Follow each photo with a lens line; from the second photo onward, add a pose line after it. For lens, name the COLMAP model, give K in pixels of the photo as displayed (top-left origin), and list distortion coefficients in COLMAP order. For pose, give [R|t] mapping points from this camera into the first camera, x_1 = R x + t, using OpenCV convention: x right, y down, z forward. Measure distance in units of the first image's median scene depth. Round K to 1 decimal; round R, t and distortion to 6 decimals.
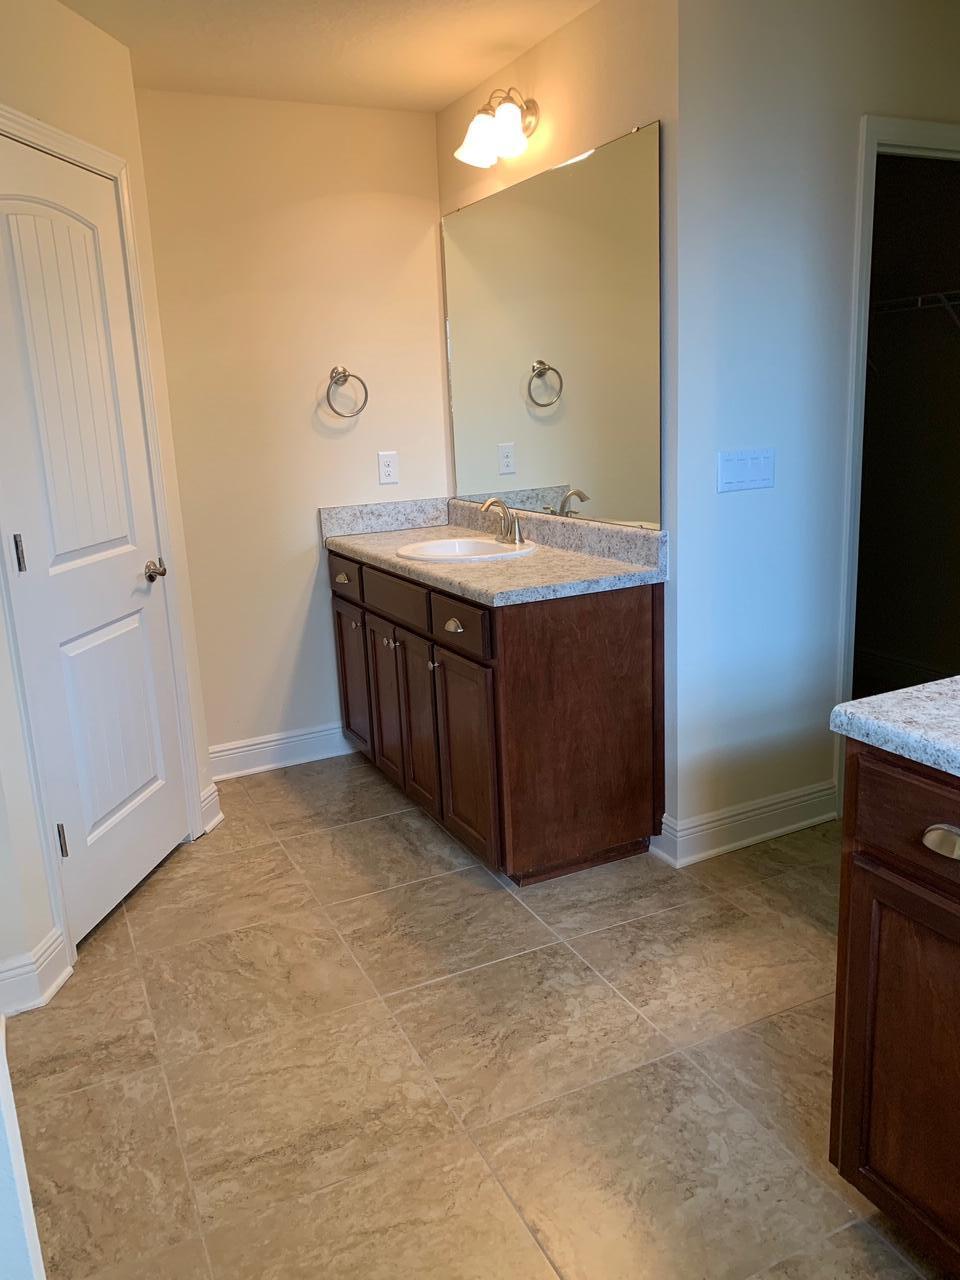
lens RADIAL K [[987.9, 0, 480.0], [0, 987.9, 640.0], [0, 0, 1]] dist [0.000011, 0.013400]
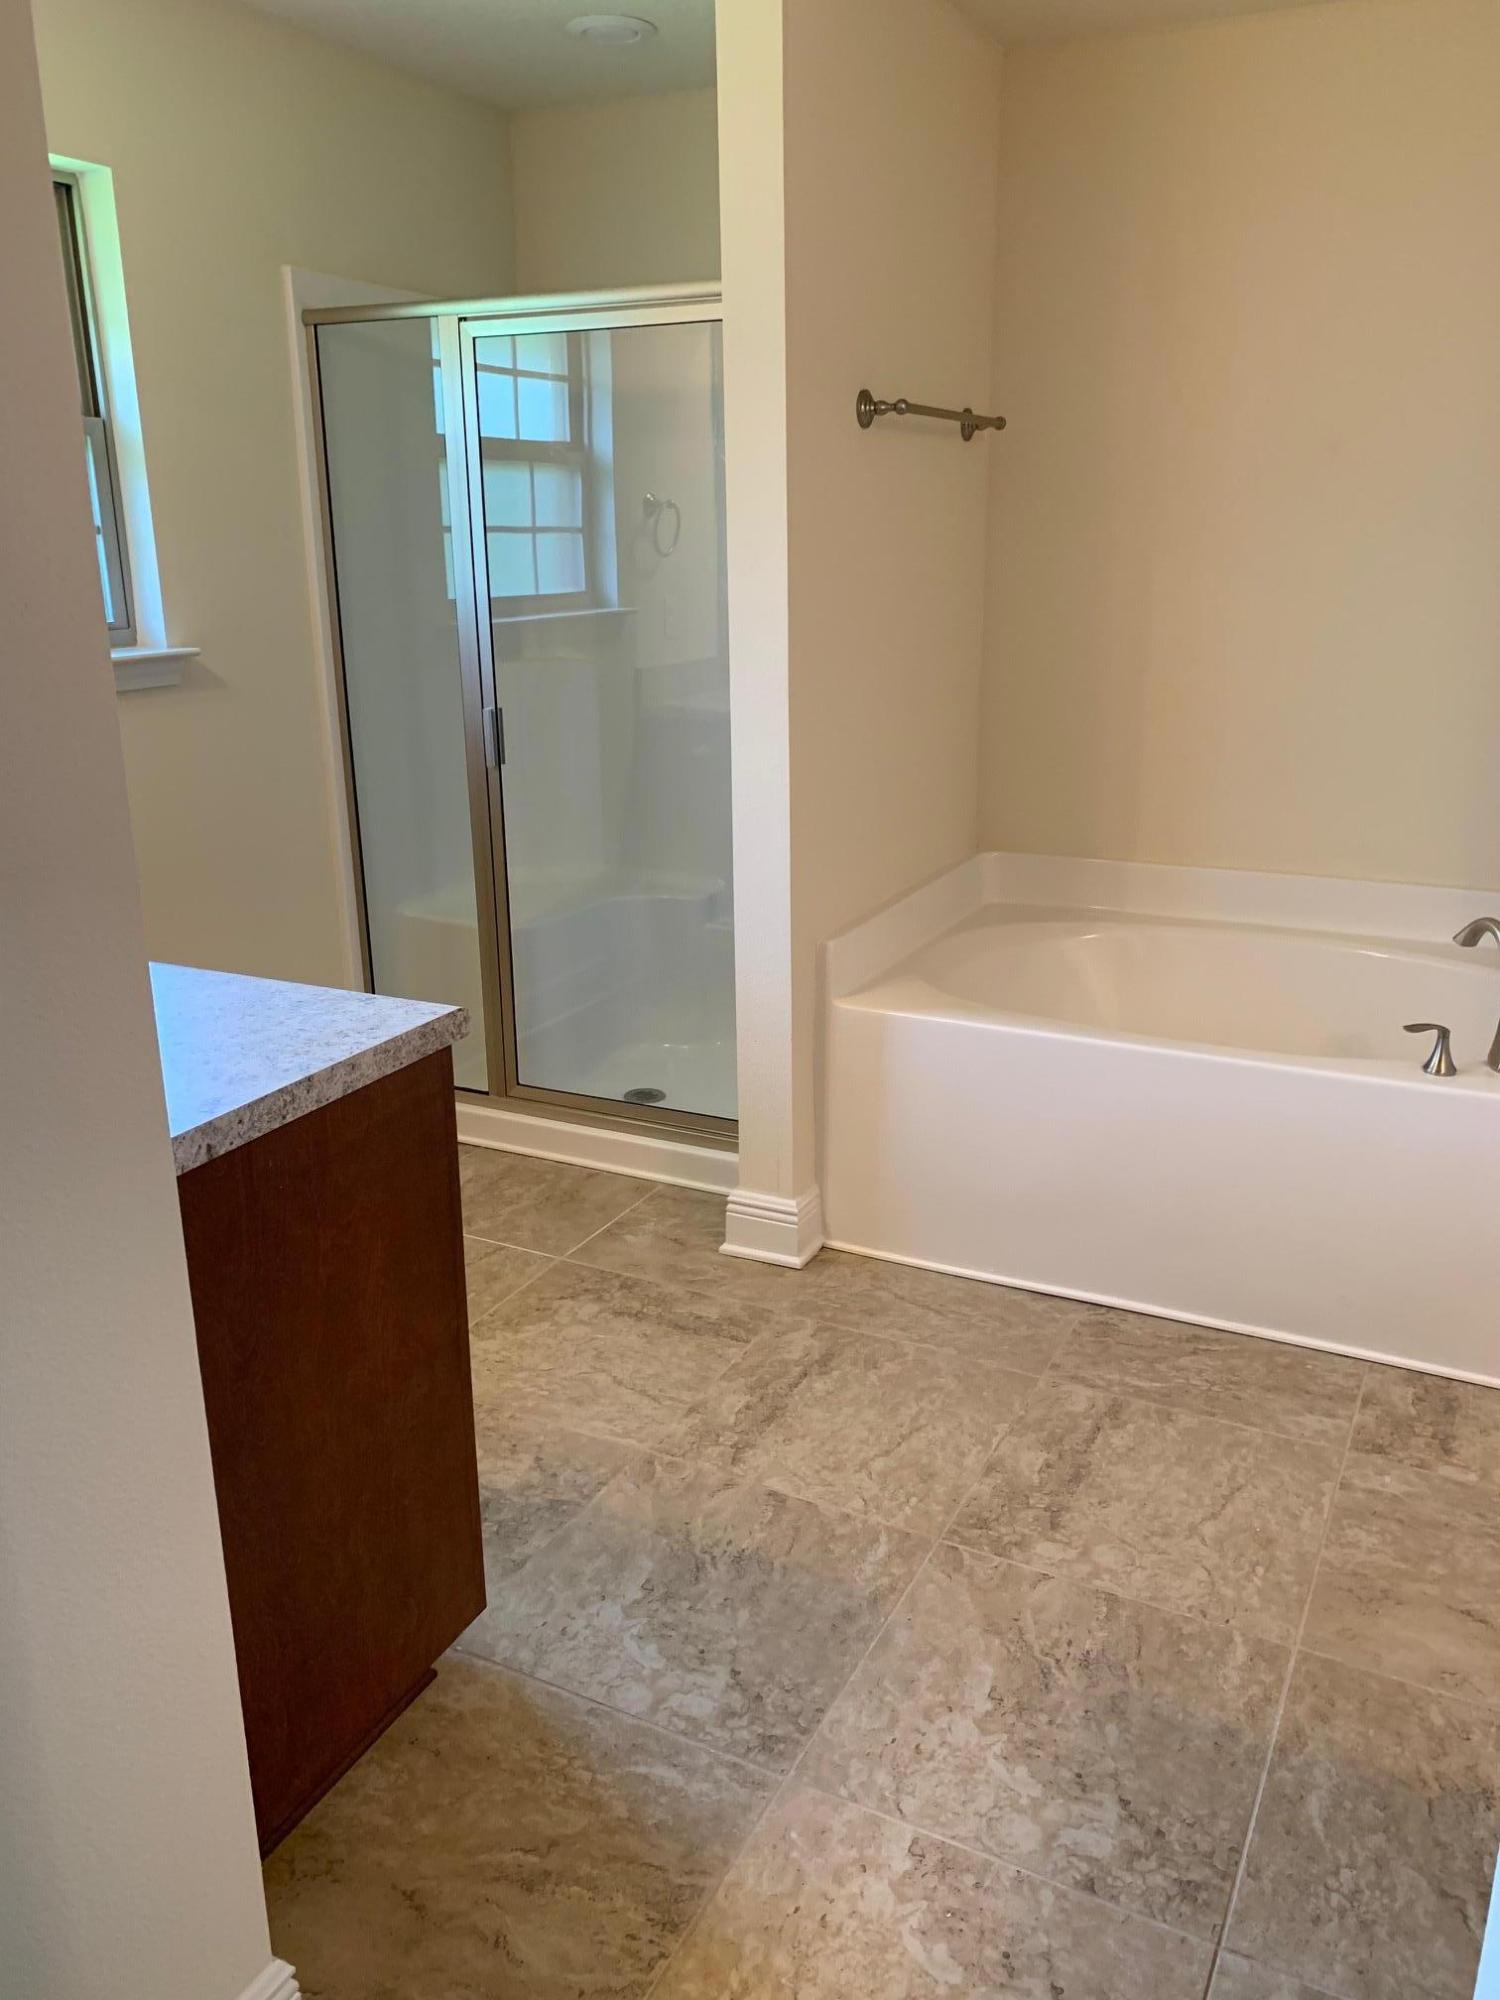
lens RADIAL K [[1543.7, 0, 750.0], [0, 1543.7, 1000.0], [0, 0, 1]] dist [0.000011, 0.013400]
pose [[-0.795712, 0.224950, -0.562352, 0.640893], [-0.102120, 0.865351, 0.490652, -0.401932], [0.597004, 0.447845, -0.665598, 1.448266]]
